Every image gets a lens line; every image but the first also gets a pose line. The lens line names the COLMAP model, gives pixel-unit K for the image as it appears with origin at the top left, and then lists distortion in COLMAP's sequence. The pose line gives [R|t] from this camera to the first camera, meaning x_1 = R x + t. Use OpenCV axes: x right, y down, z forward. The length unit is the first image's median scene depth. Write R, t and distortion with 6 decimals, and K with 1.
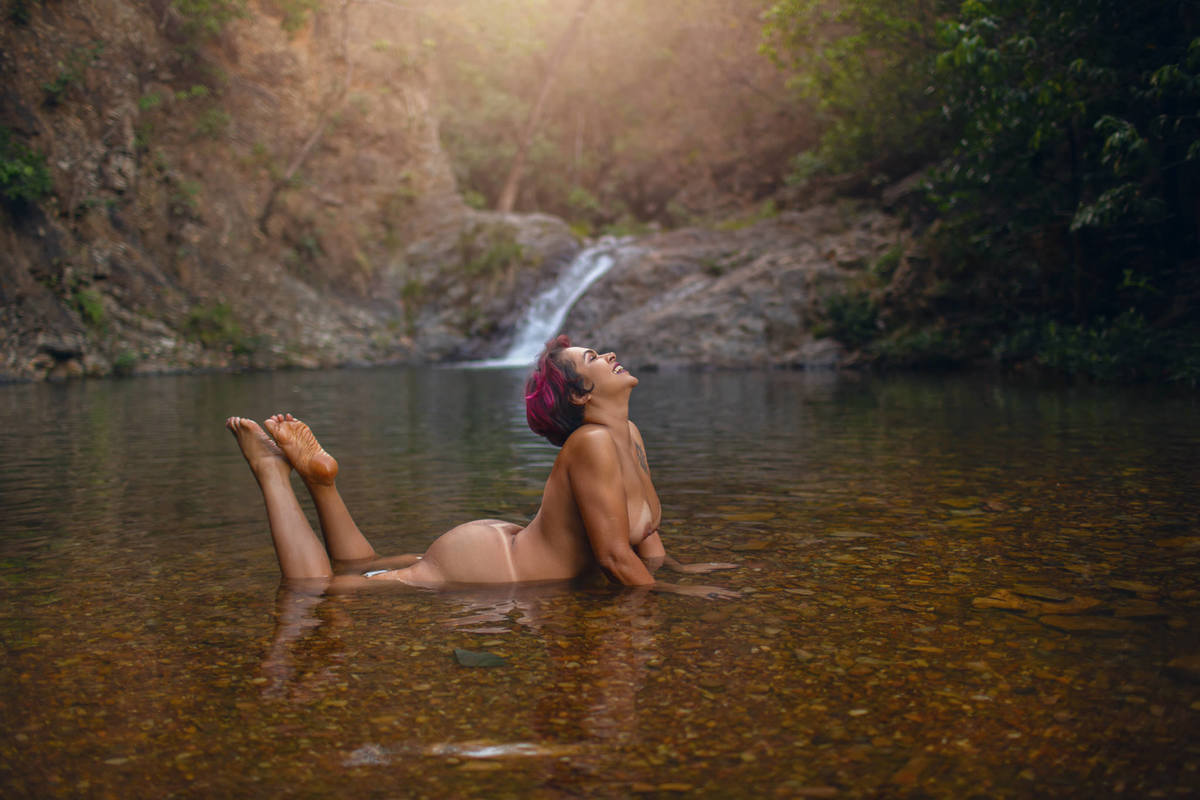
lens RADIAL K [[1167.4, 0, 600.0], [0, 1167.4, 400.0], [0, 0, 1]] dist [-0.102147, 0.137892]
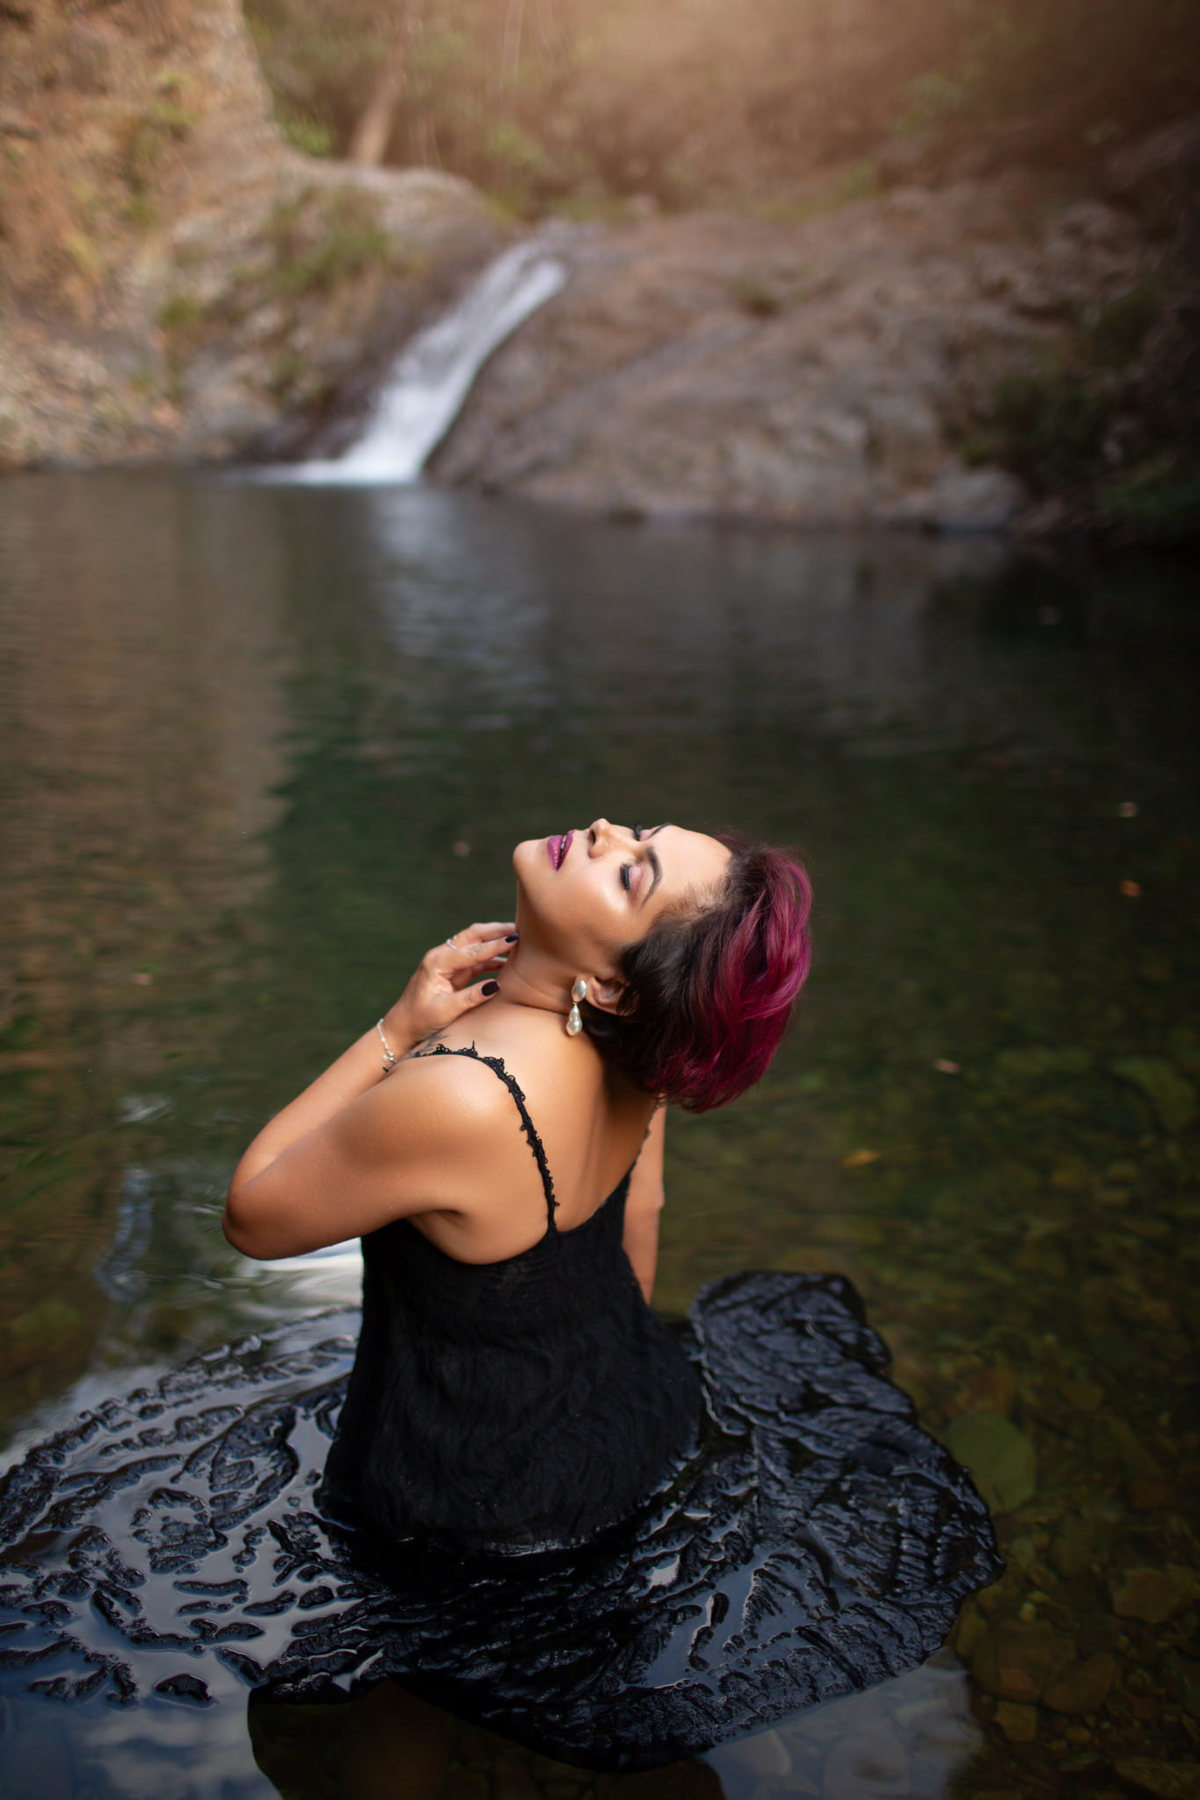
lens RADIAL K [[1751.1, 0, 600.0], [0, 1751.1, 900.0], [0, 0, 1]] dist [-0.102147, 0.137892]
pose [[0.998553, 0.031814, 0.043352, 0.002654], [-0.041157, 0.971025, 0.235409, -0.033304], [-0.034607, -0.236852, 0.970929, 0.199804]]
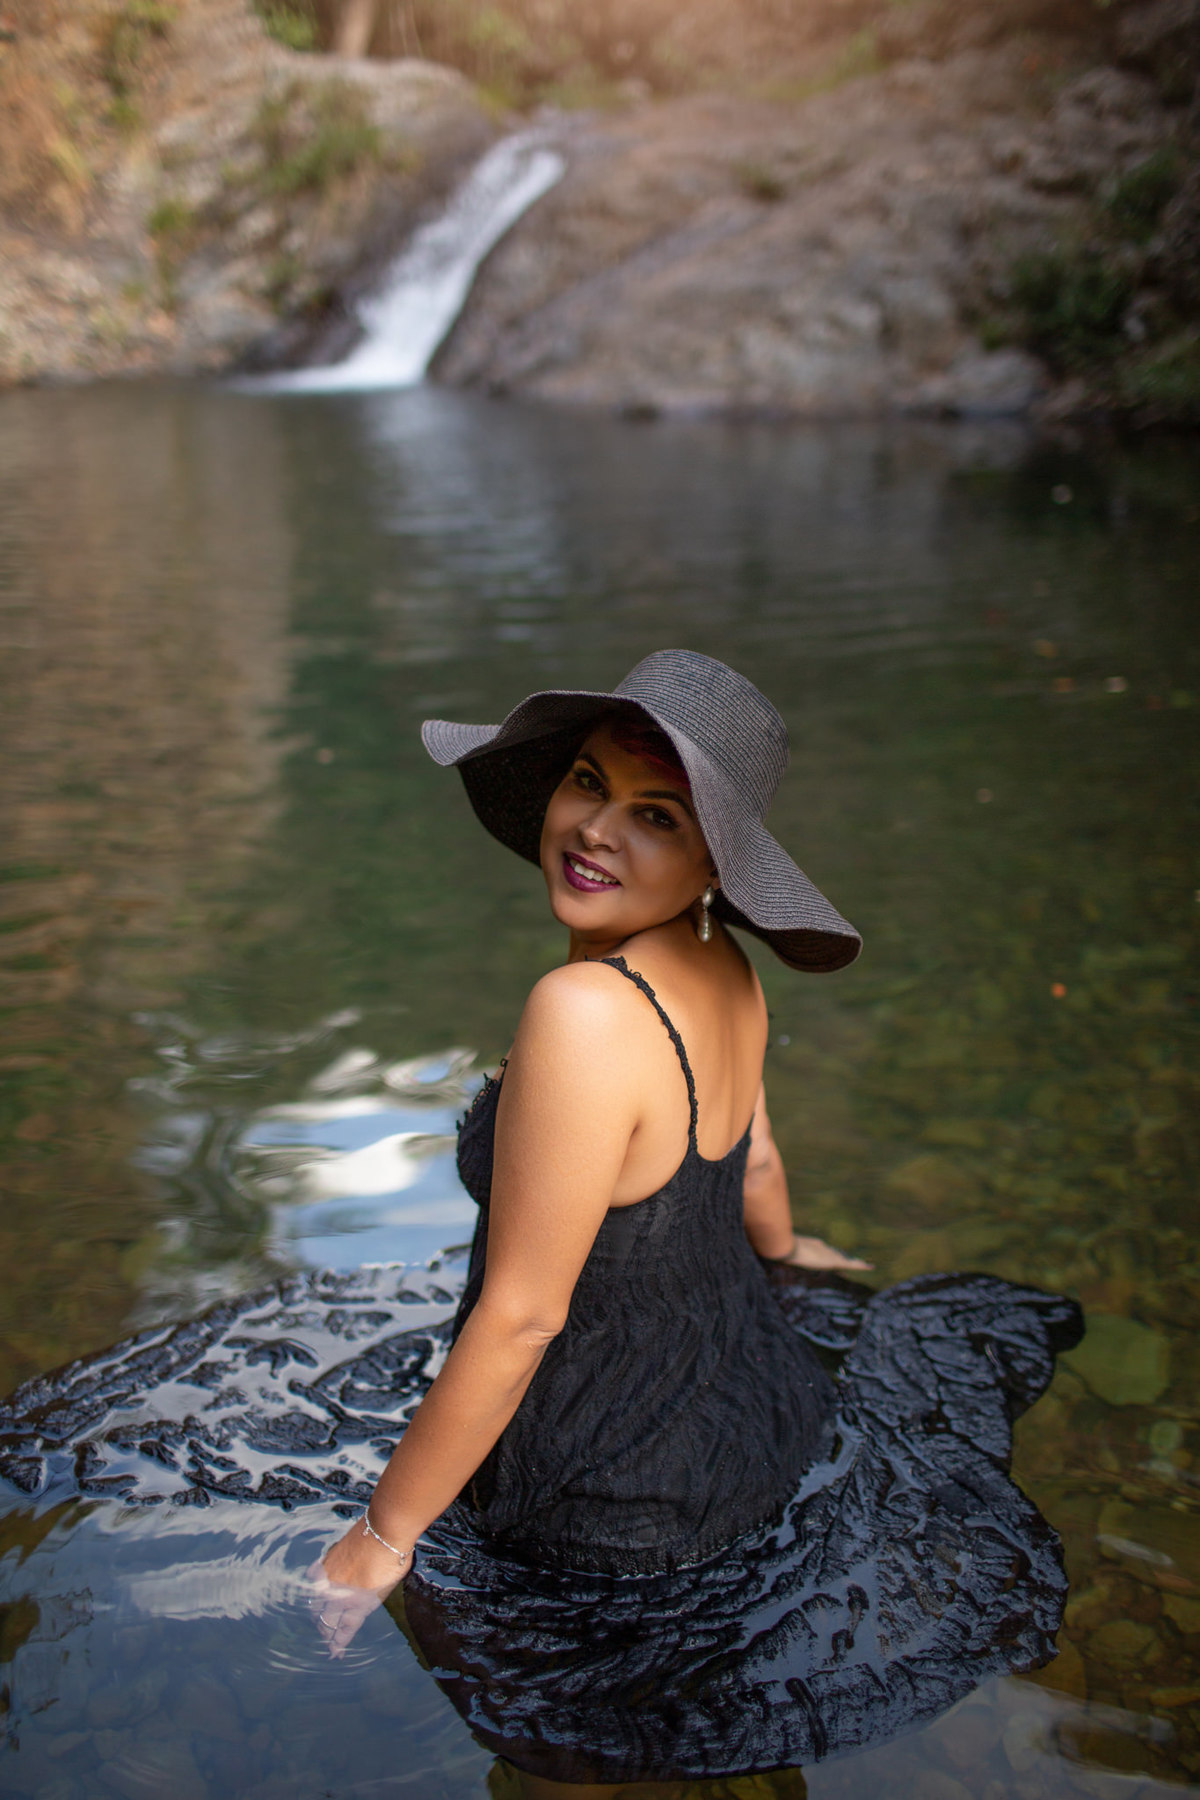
lens RADIAL K [[1751.1, 0, 600.0], [0, 1751.1, 900.0], [0, 0, 1]] dist [-0.102147, 0.137892]
pose [[0.999161, -0.004813, 0.040677, -0.004560], [-0.007197, 0.956994, 0.290017, -0.033369], [-0.040323, -0.290066, 0.956157, 0.202929]]
